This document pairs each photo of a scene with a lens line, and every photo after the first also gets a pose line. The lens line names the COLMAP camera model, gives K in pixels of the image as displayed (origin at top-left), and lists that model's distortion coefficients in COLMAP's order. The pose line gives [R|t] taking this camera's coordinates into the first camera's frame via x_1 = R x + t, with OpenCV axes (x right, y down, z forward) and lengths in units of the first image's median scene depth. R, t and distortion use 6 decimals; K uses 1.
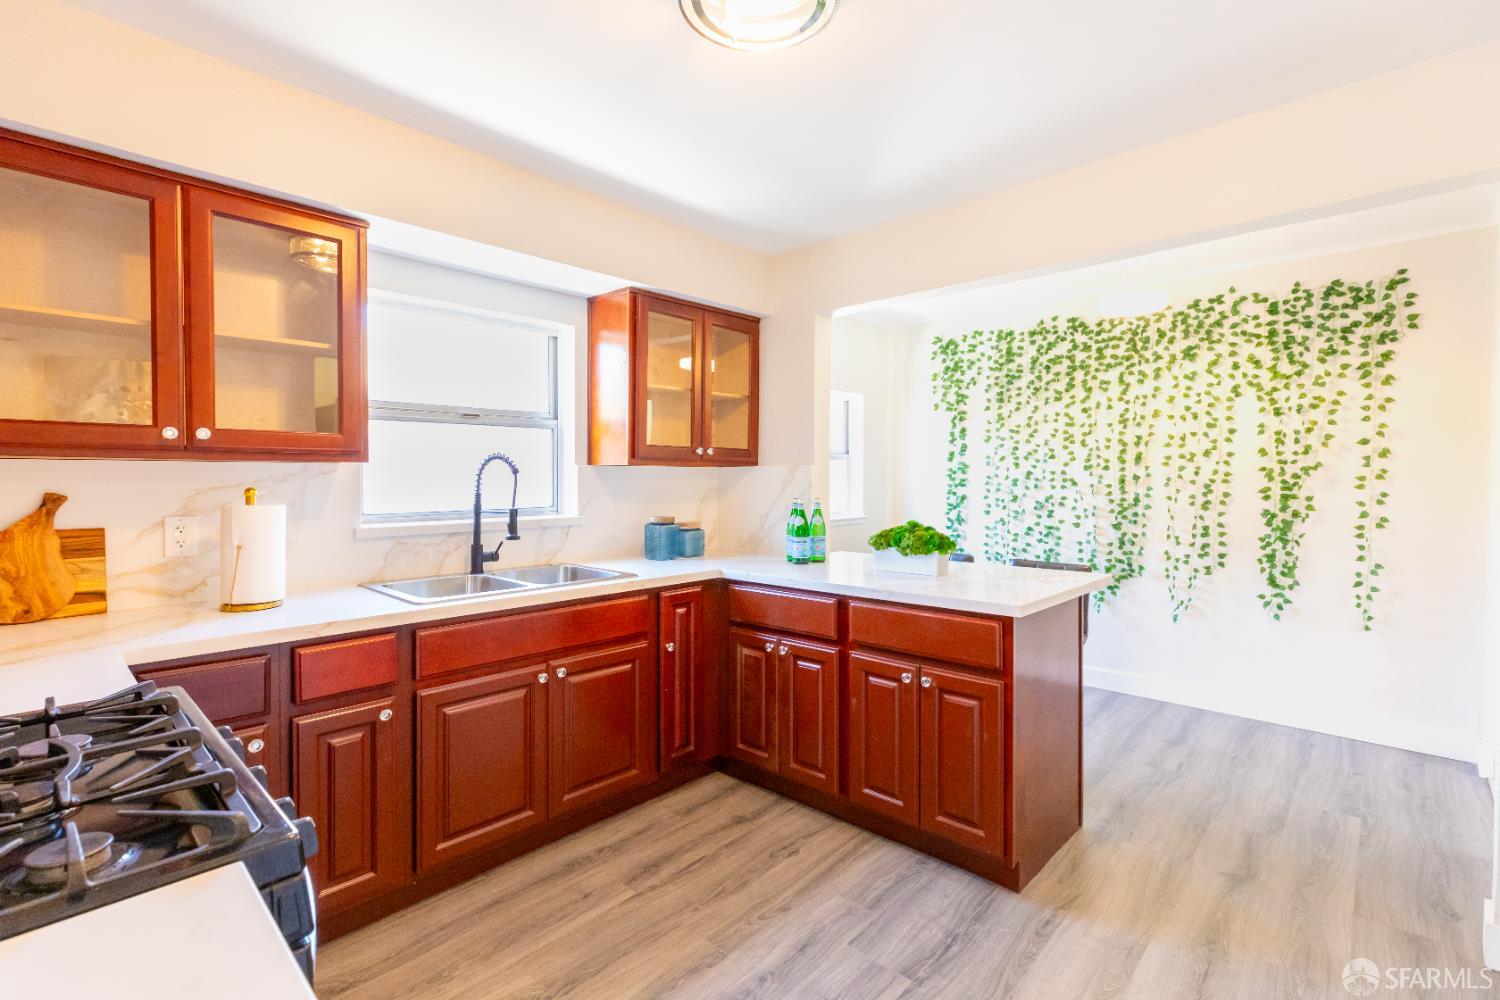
lens RADIAL K [[690.1, 0, 749.5], [0, 690.1, 504.1], [0, 0, 1]] dist [0.000794, 0.000461]
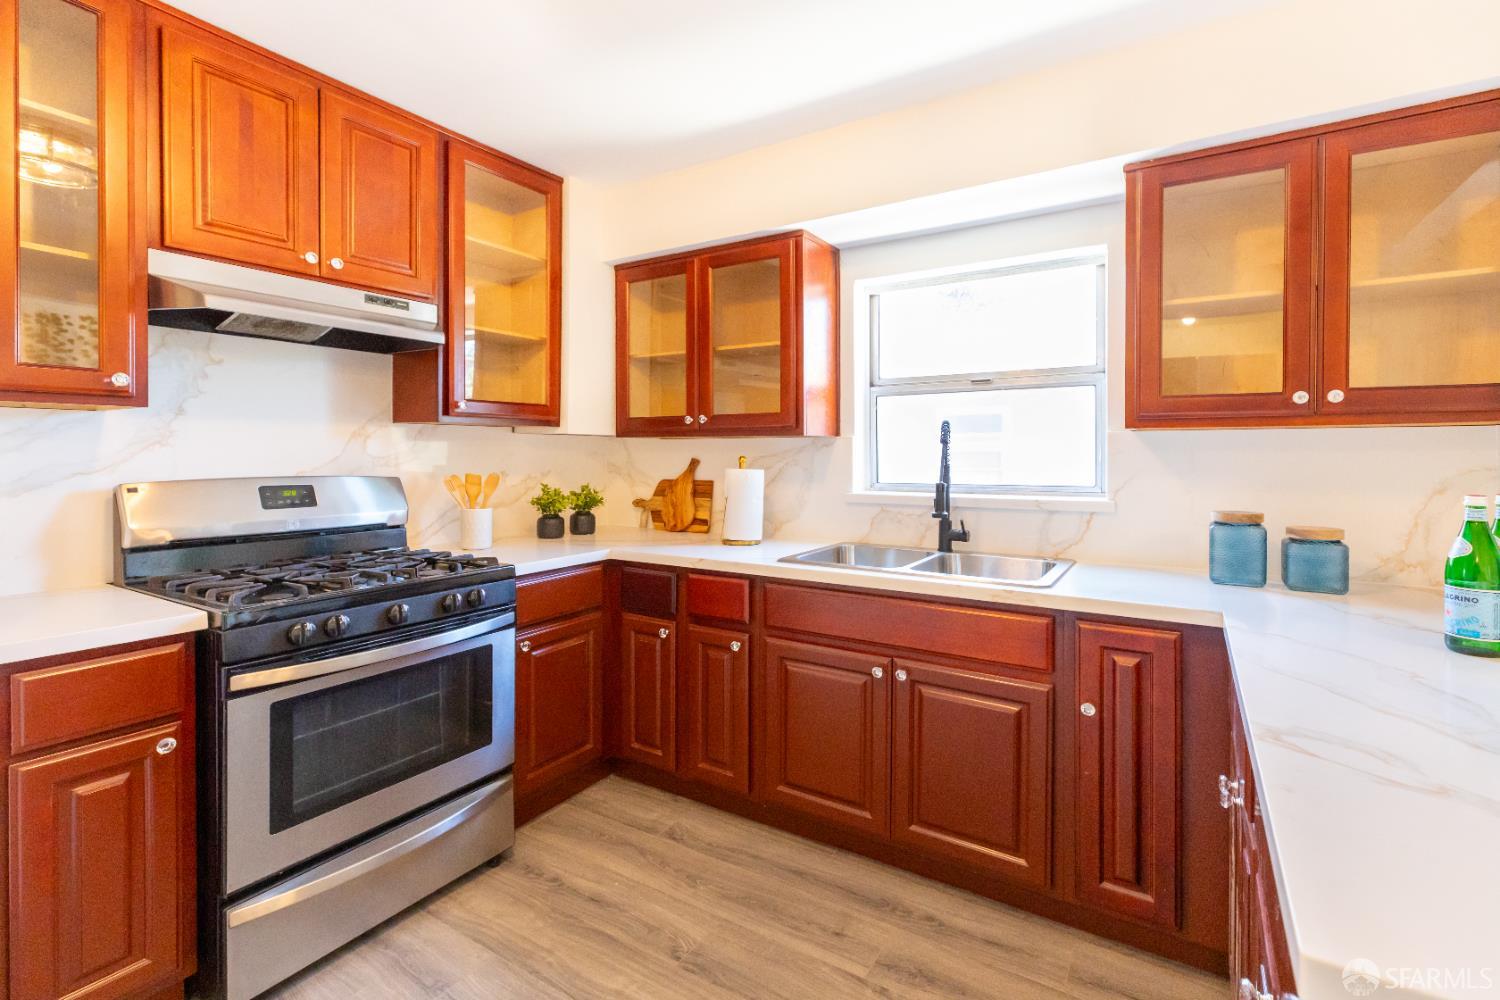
lens RADIAL K [[690.1, 0, 717.0], [0, 690.1, 446.9], [0, 0, 1]] dist [0.000794, 0.000461]
pose [[0.163262, -0.001322, -0.986582, 0.599837], [-0.030466, 0.999515, -0.006381, -0.031018], [0.986112, 0.031099, 0.163143, 0.701346]]
